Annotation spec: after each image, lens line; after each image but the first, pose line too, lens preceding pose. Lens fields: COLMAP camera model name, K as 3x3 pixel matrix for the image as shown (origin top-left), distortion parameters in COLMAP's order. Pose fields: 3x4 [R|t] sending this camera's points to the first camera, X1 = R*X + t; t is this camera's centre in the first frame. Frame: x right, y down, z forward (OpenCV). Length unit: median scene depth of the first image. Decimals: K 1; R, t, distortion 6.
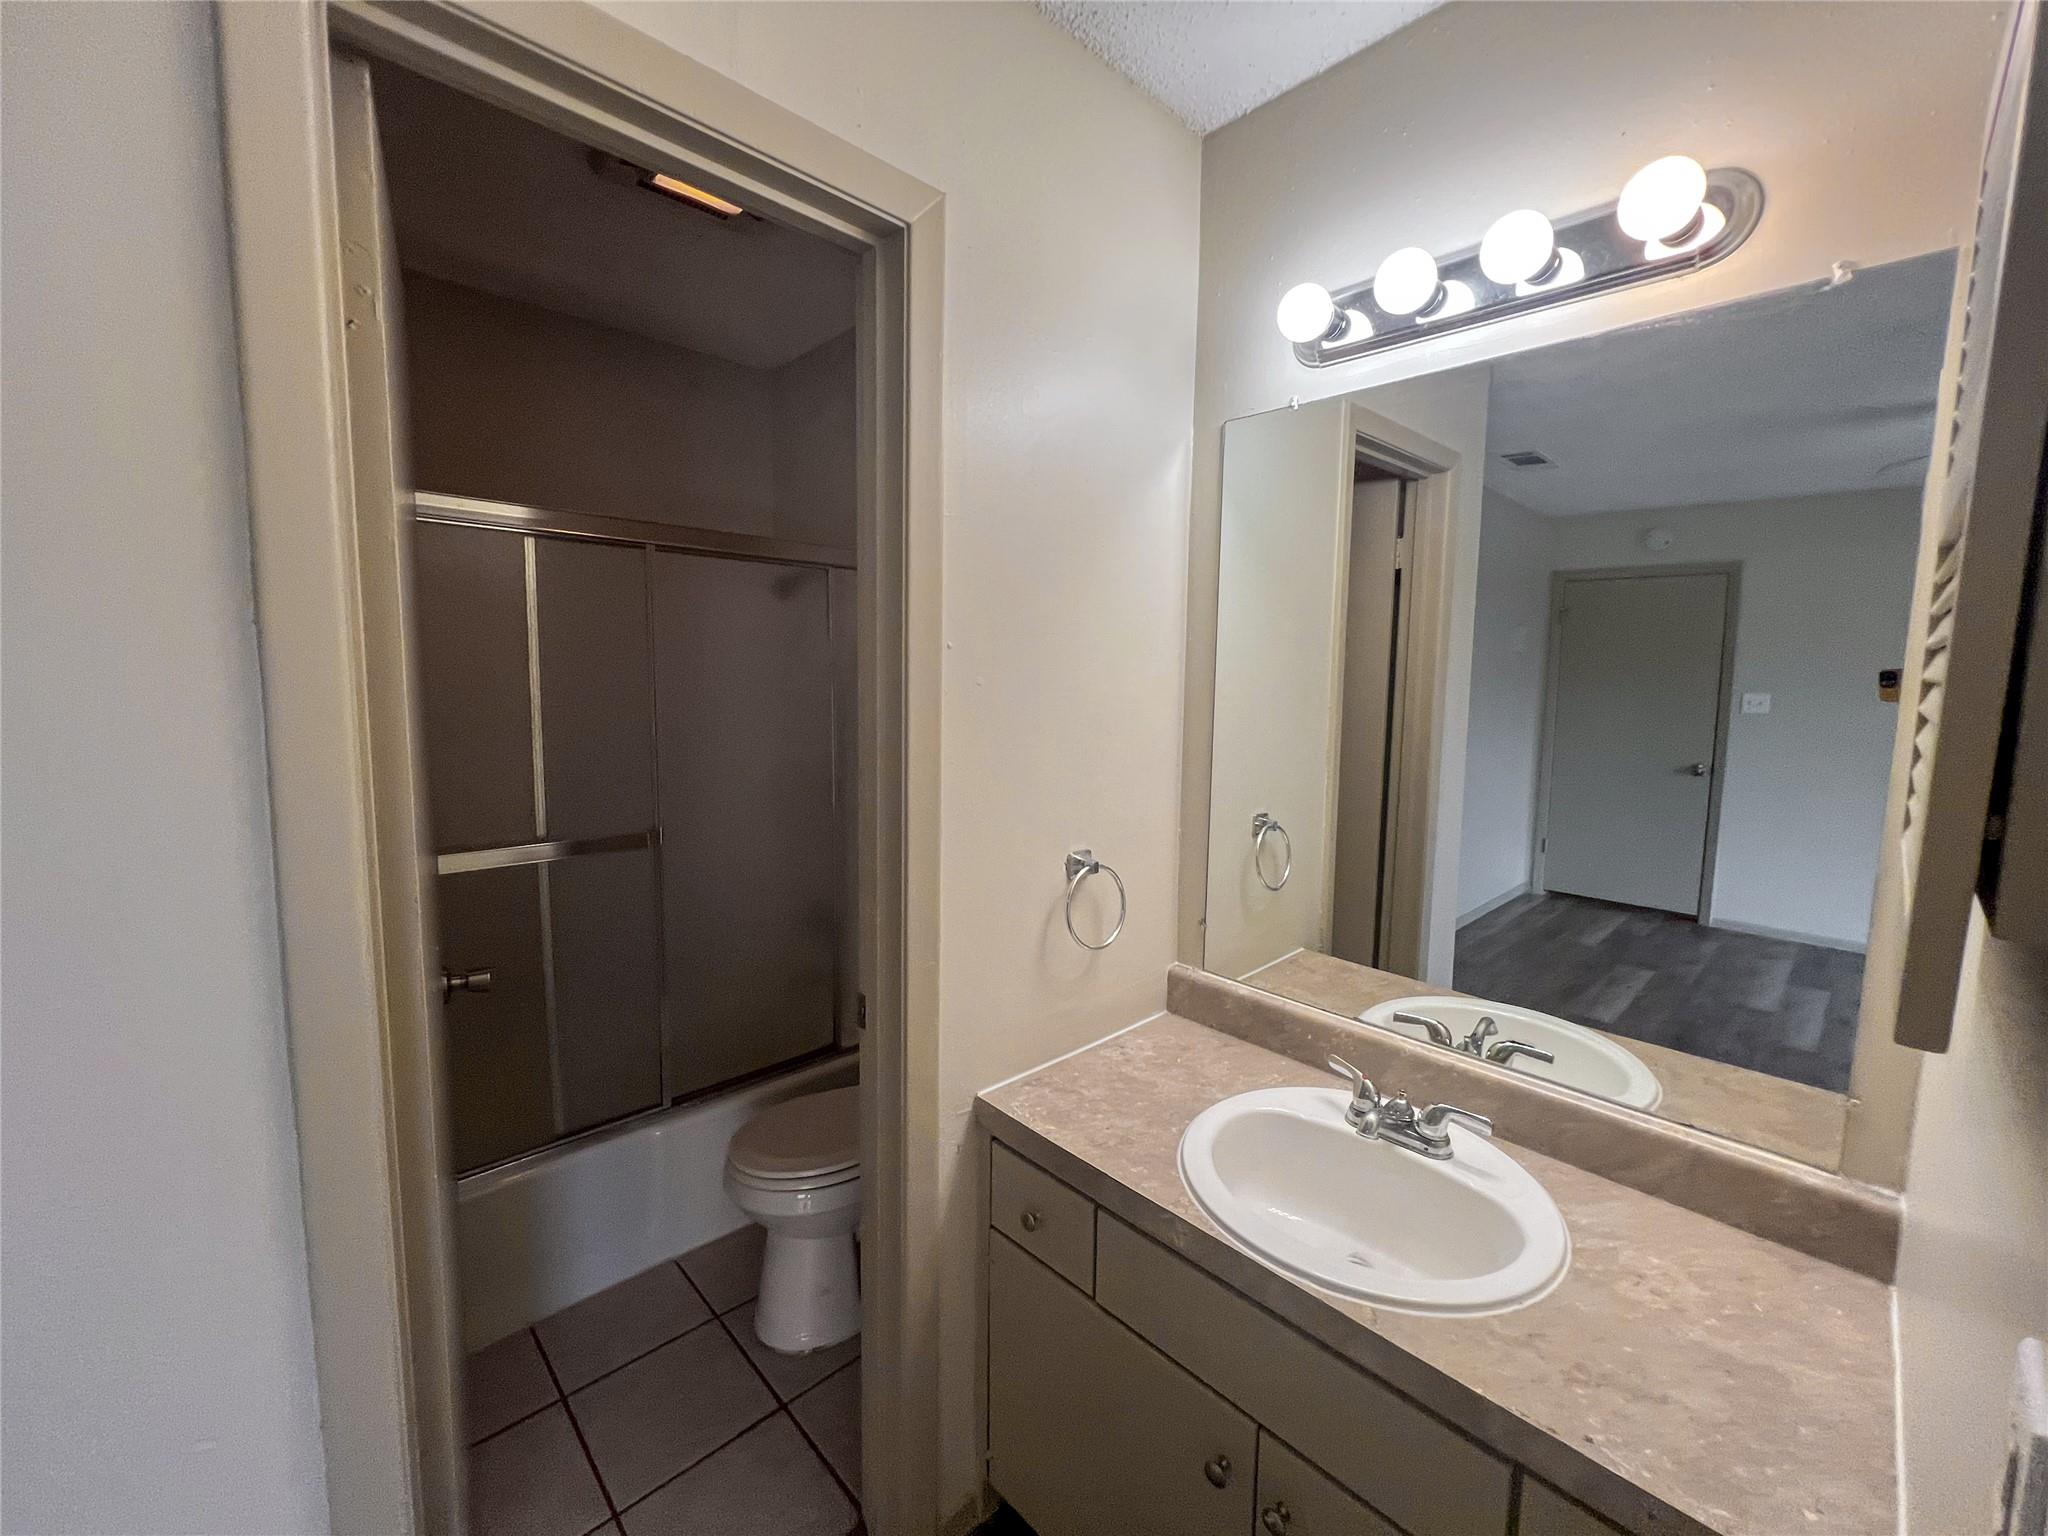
lens RADIAL K [[827.5, 0, 1019.8], [0, 827.5, 763.8], [0, 0, 1]] dist [-0.004025, -0.000022]
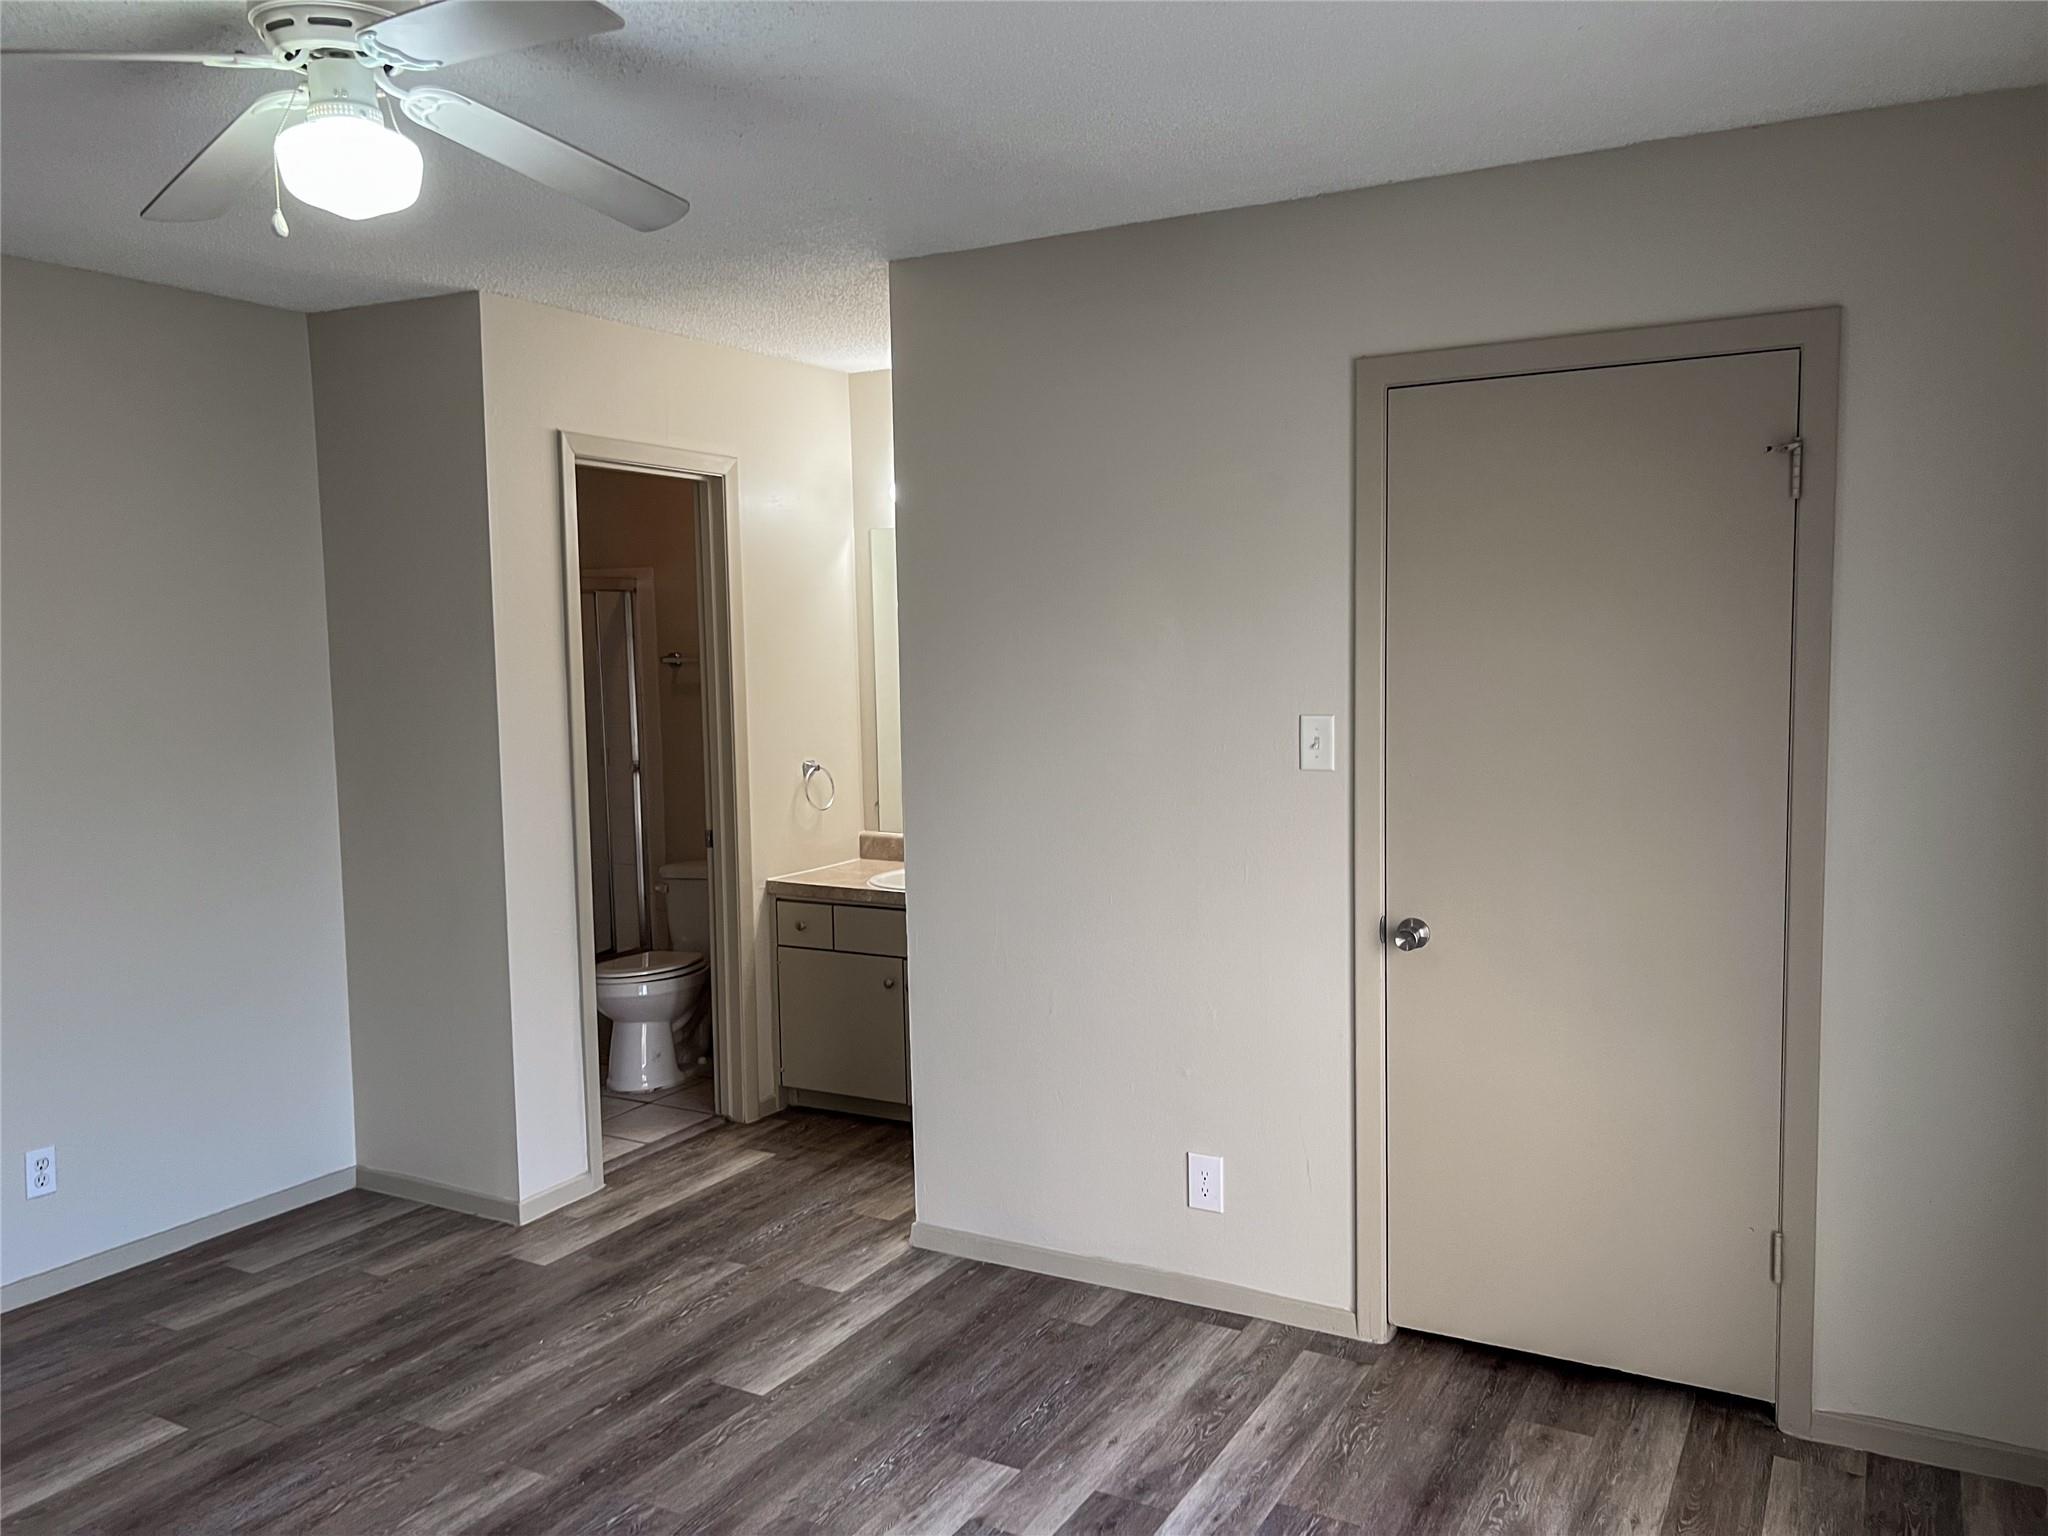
lens RADIAL K [[1543.5, 0, 1022.7], [0, 1543.5, 771.0], [0, 0, 1]] dist [0.026422, -0.036711]
pose [[0.959666, -0.053531, 0.276001, -0.440339], [0.059032, 0.998188, -0.011655, 0.198903], [-0.274877, 0.027478, 0.961087, -2.566959]]
